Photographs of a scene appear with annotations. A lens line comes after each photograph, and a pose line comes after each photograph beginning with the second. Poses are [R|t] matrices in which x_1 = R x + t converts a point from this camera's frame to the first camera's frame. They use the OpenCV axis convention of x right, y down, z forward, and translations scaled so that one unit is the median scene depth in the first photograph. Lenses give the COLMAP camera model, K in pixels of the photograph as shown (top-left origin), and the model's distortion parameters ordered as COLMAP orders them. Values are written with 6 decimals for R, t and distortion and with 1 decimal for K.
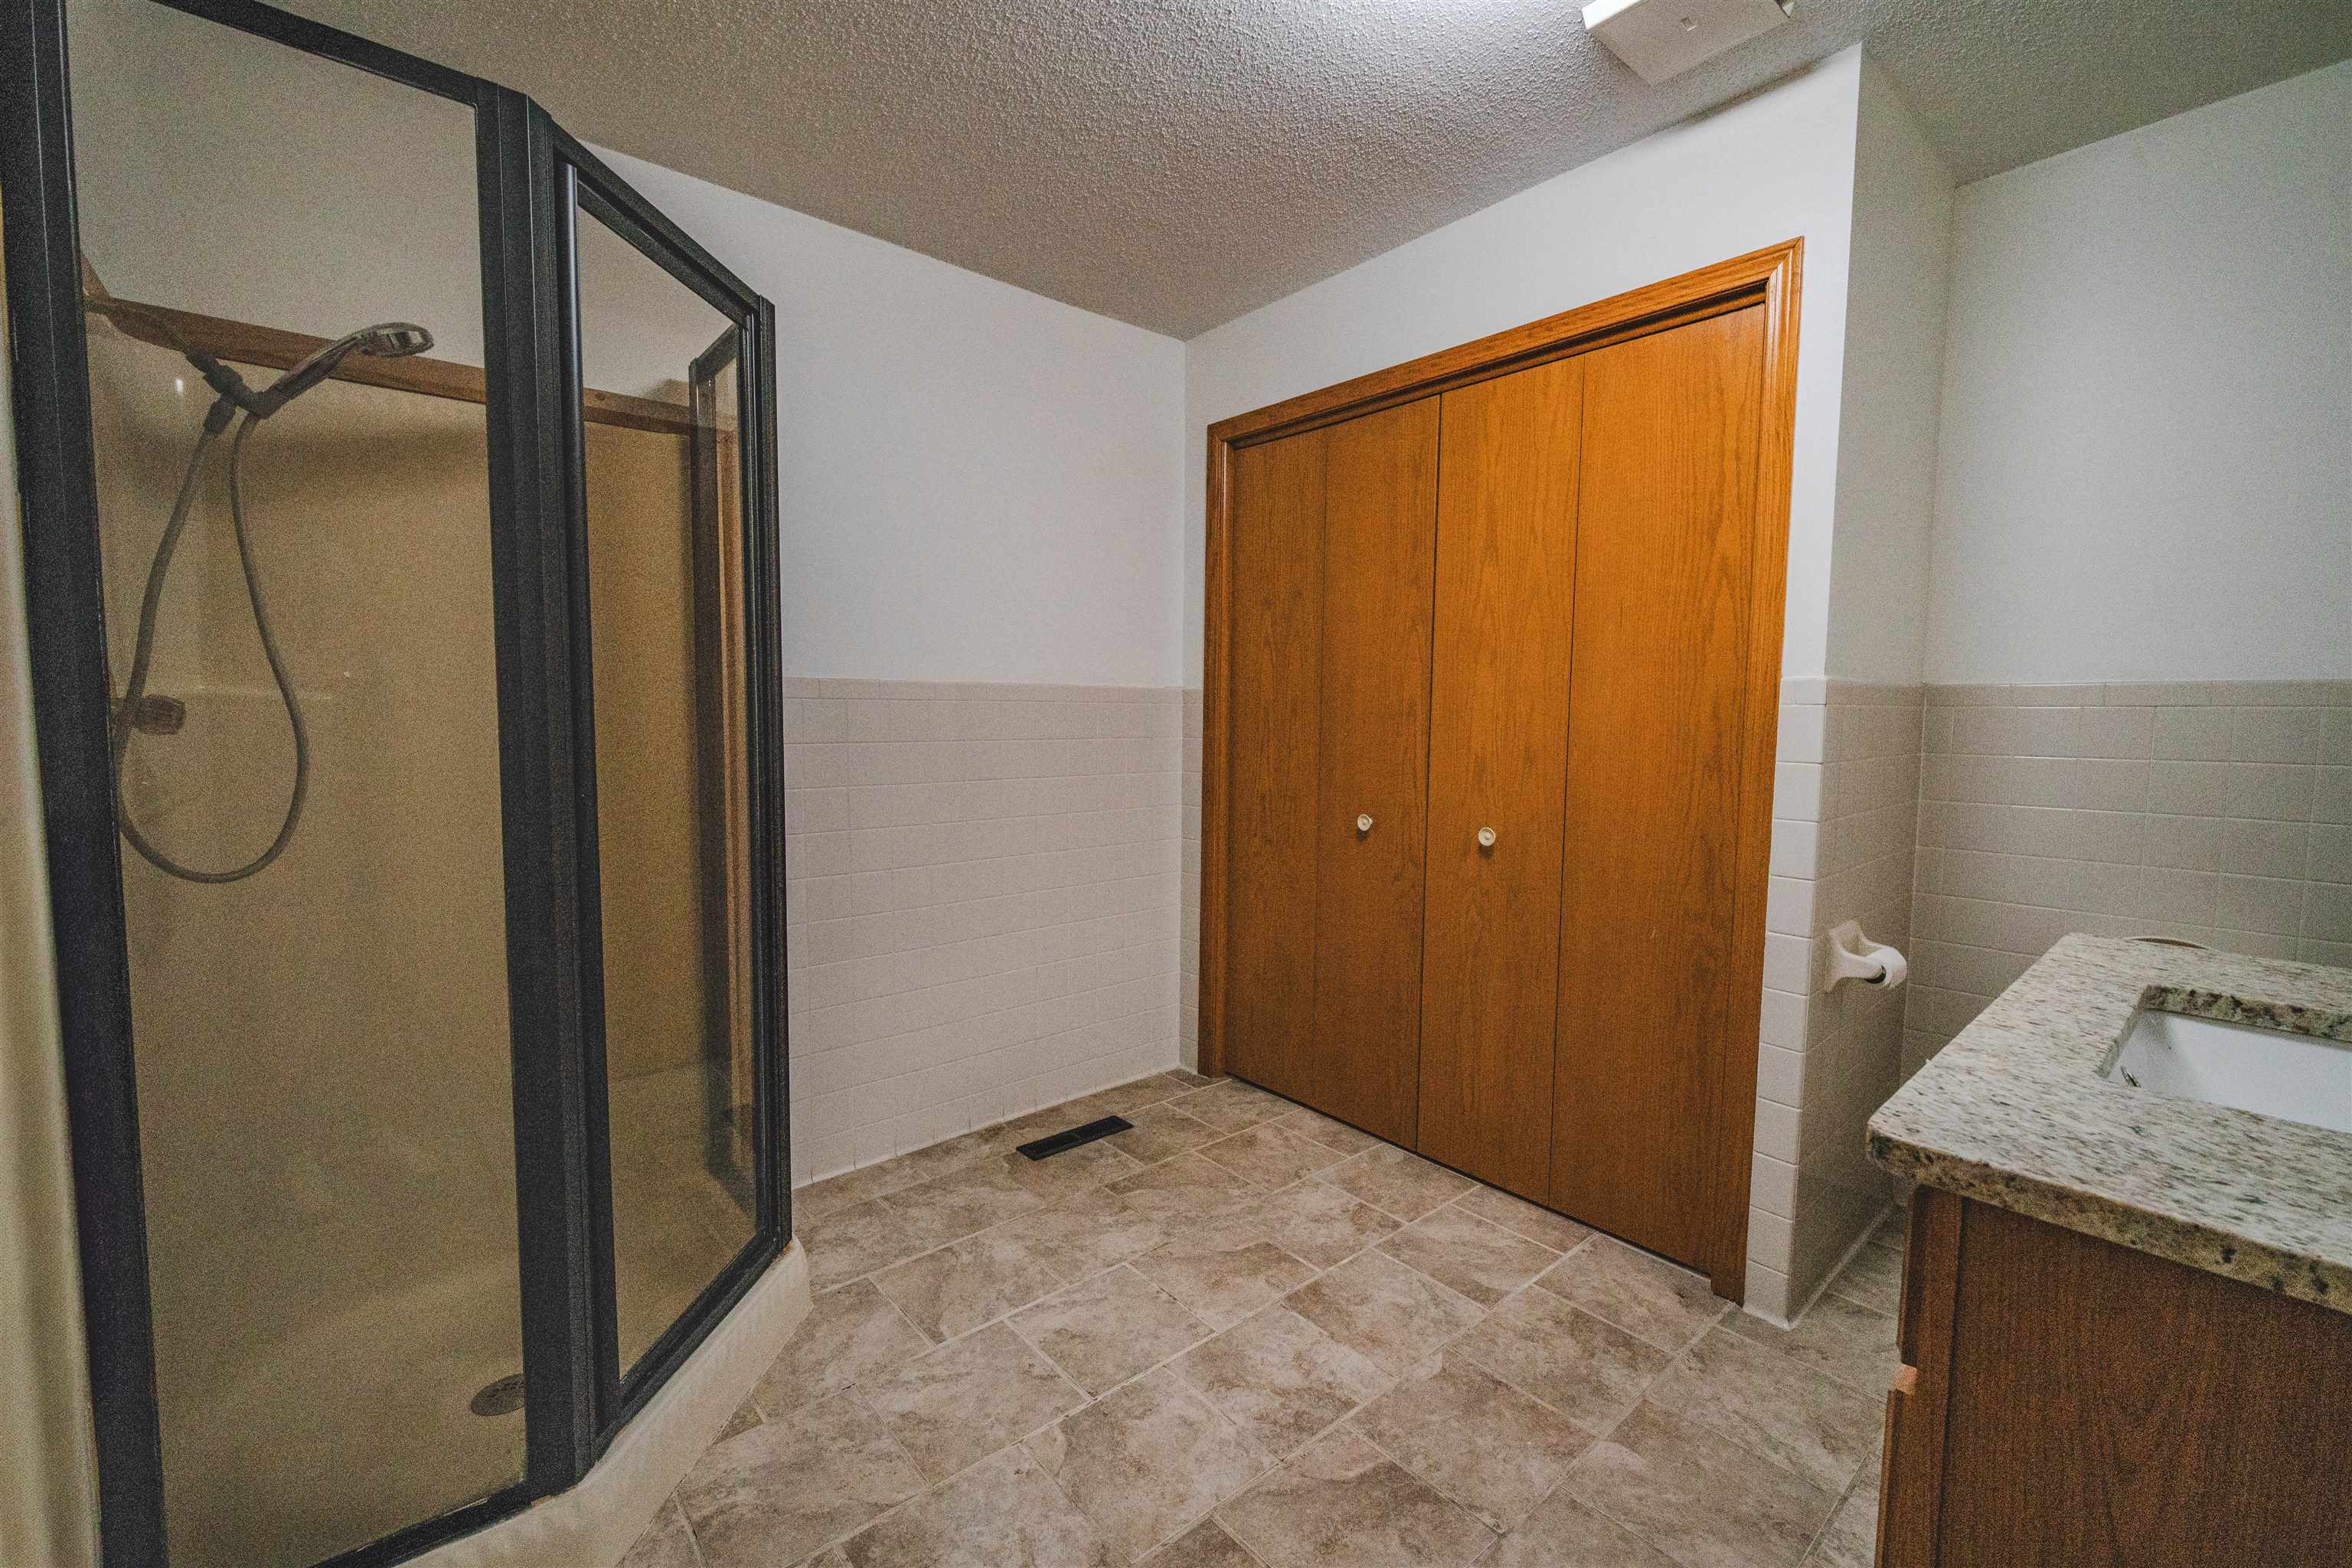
lens RADIAL K [[985.7, 0, 1176.0], [0, 985.7, 784.0], [0, 0, 1]] dist [0.011742, -0.016776]
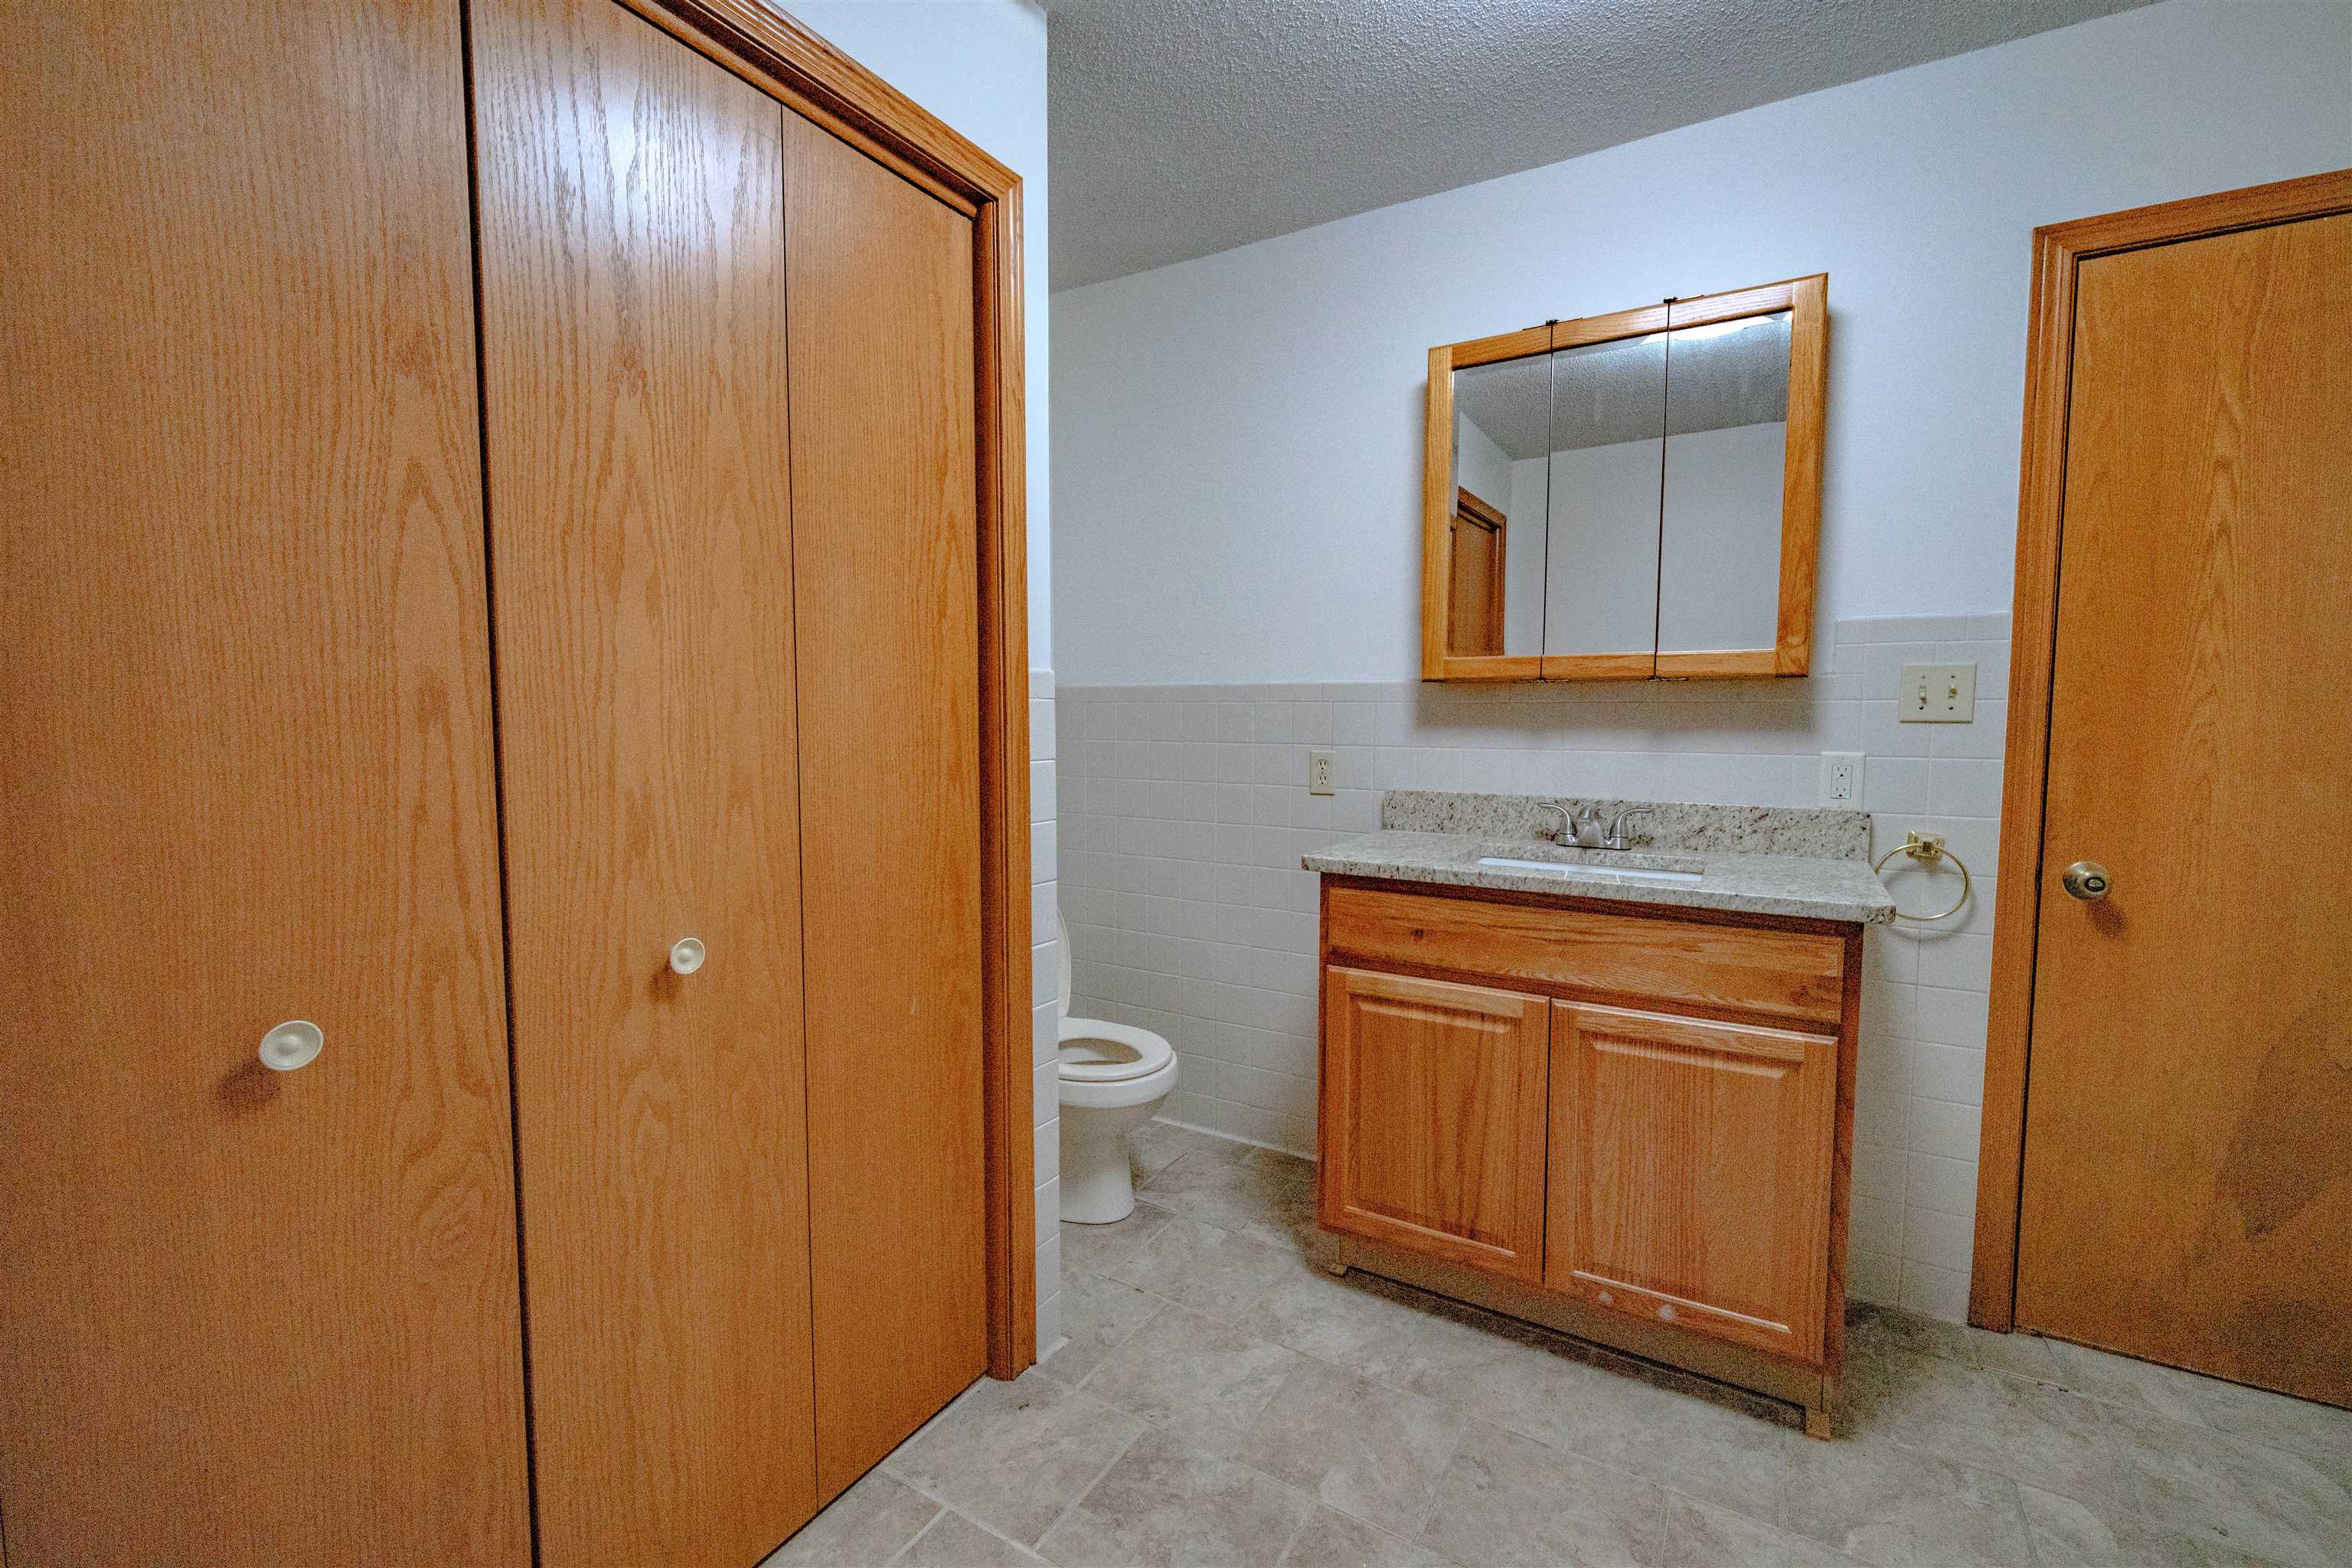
lens RADIAL K [[985.7, 0, 1176.0], [0, 985.7, 784.0], [0, 0, 1]] dist [0.011742, -0.016776]
pose [[-0.314095, -0.079279, 0.946076, -0.276174], [0.067842, 0.992086, 0.105658, -0.083334], [-0.946965, 0.097370, -0.306230, 1.079150]]
